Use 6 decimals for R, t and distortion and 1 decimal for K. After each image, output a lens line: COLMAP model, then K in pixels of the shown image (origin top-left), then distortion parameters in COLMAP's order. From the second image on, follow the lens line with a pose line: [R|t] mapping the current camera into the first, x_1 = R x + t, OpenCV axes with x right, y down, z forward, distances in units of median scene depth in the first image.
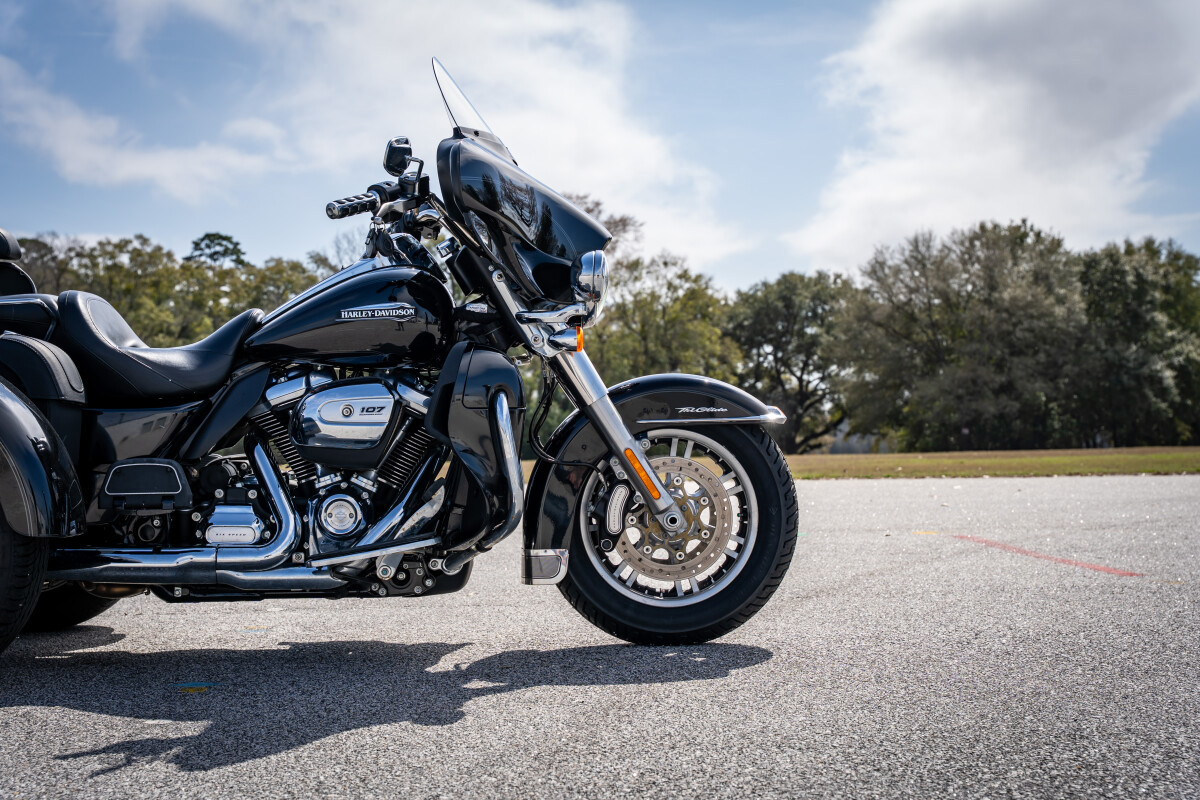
lens RADIAL K [[1810.4, 0, 600.3], [0, 1810.4, 390.7], [0, 0, 1]] dist [0.028883, 0.000000]
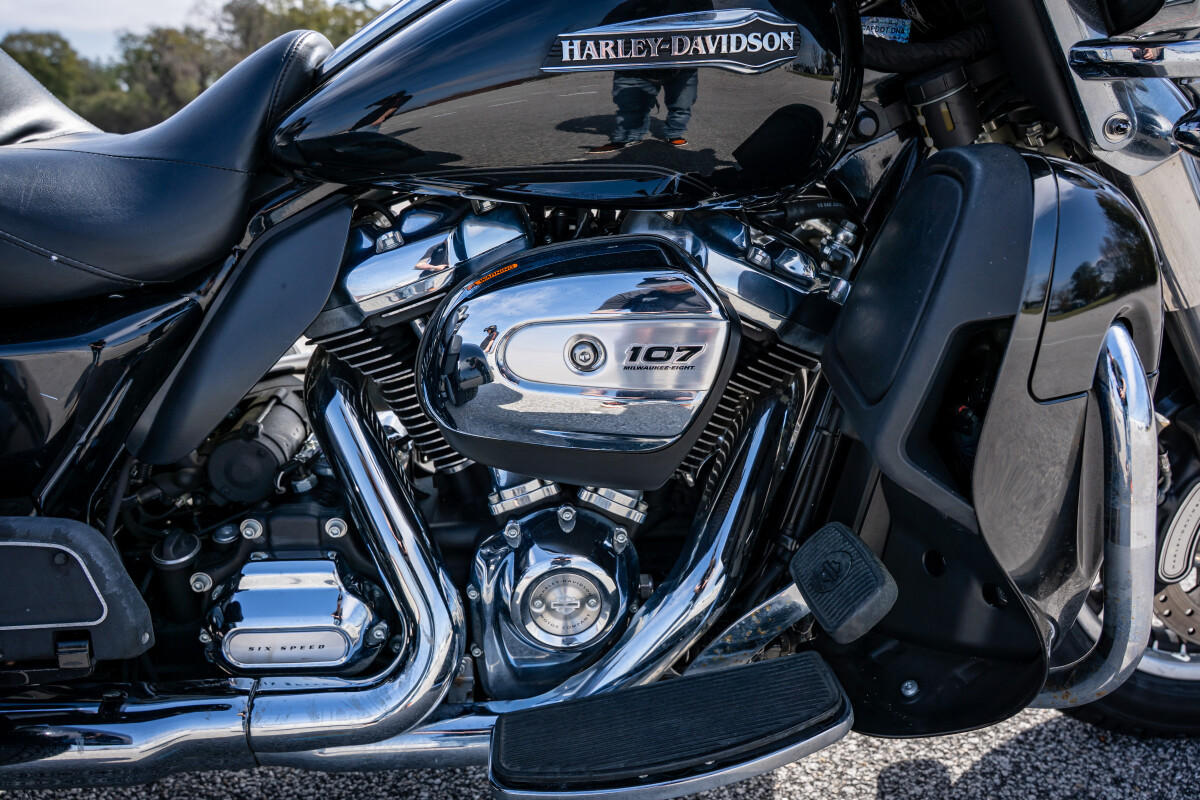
lens RADIAL K [[922.7, 0, 595.4], [0, 922.7, 403.2], [0, 0, 1]] dist [-0.013821, -0.008252]
pose [[0.999635, -0.009961, 0.025123, -0.136554], [0.001071, 0.943460, 0.331485, -0.035823], [-0.027005, -0.331337, 0.943126, 0.799684]]
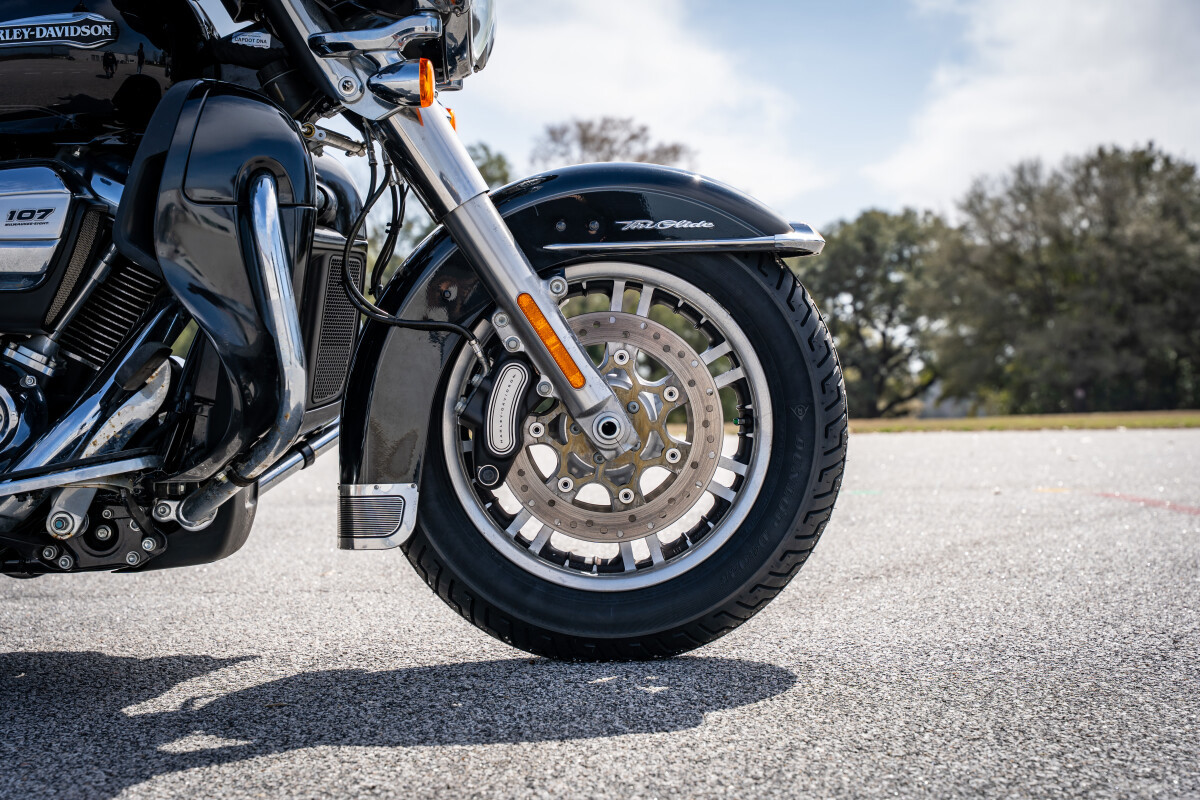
lens RADIAL K [[2038.6, 0, 595.7], [0, 2038.6, 406.3], [0, 0, 1]] dist [0.042552, 0.000000]
pose [[0.999509, -0.002453, -0.031249, 0.053936], [0.003189, 0.999719, 0.023504, 0.050165], [0.031182, -0.023592, 0.999235, 0.393493]]
